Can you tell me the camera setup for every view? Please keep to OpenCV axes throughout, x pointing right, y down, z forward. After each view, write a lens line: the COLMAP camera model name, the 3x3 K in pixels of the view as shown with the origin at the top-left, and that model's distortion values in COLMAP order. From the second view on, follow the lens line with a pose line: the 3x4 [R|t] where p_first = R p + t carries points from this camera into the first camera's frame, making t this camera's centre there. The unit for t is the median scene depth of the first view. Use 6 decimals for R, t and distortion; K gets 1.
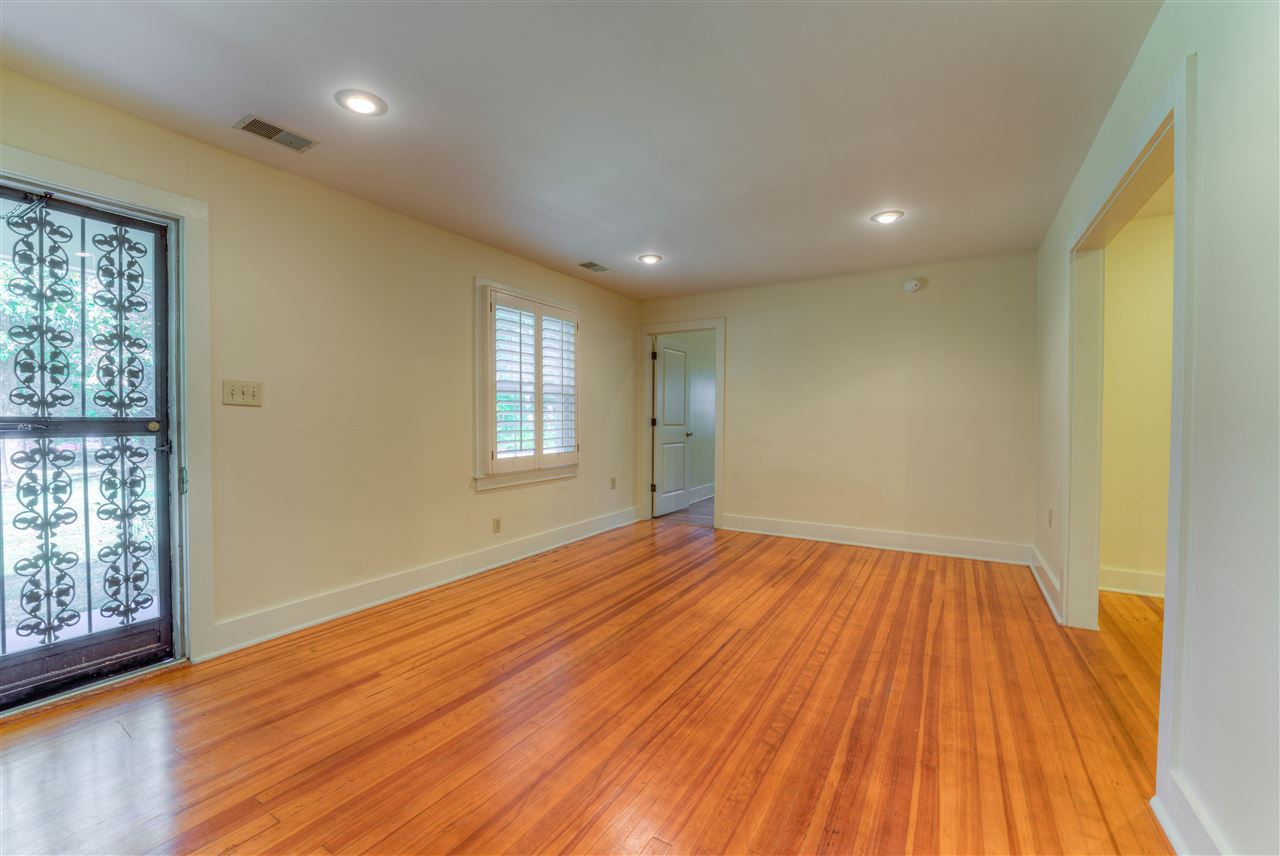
lens RADIAL K [[518.8, 0, 639.6], [0, 518.8, 423.7], [0, 0, 1]] dist [-0.018746, 0.001203]
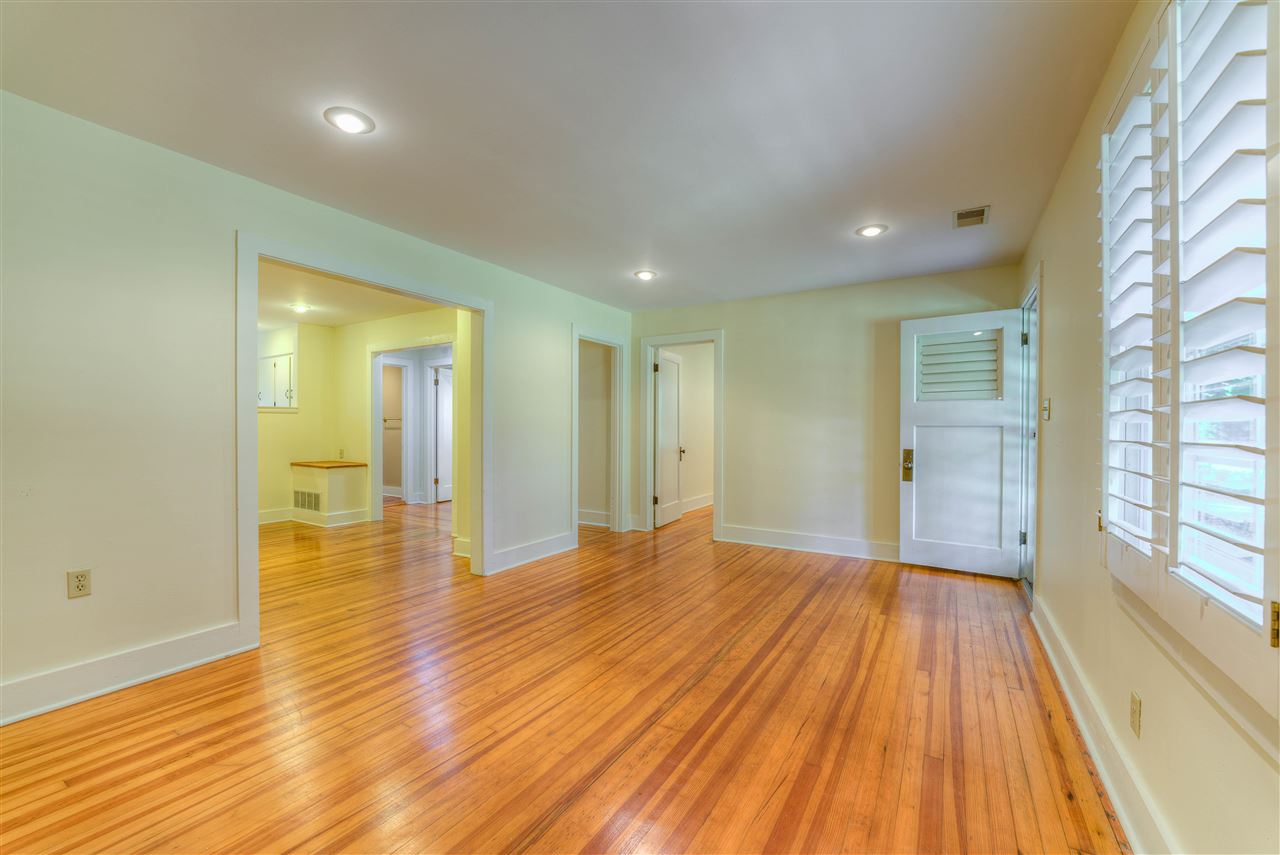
lens RADIAL K [[518.8, 0, 637.4], [0, 518.8, 430.0], [0, 0, 1]] dist [-0.018746, 0.001203]
pose [[-0.999996, -0.002624, 0.001232, 0.105390], [-0.002604, 0.999873, 0.015737, -0.019715], [-0.001273, 0.015733, -0.999875, 1.601415]]
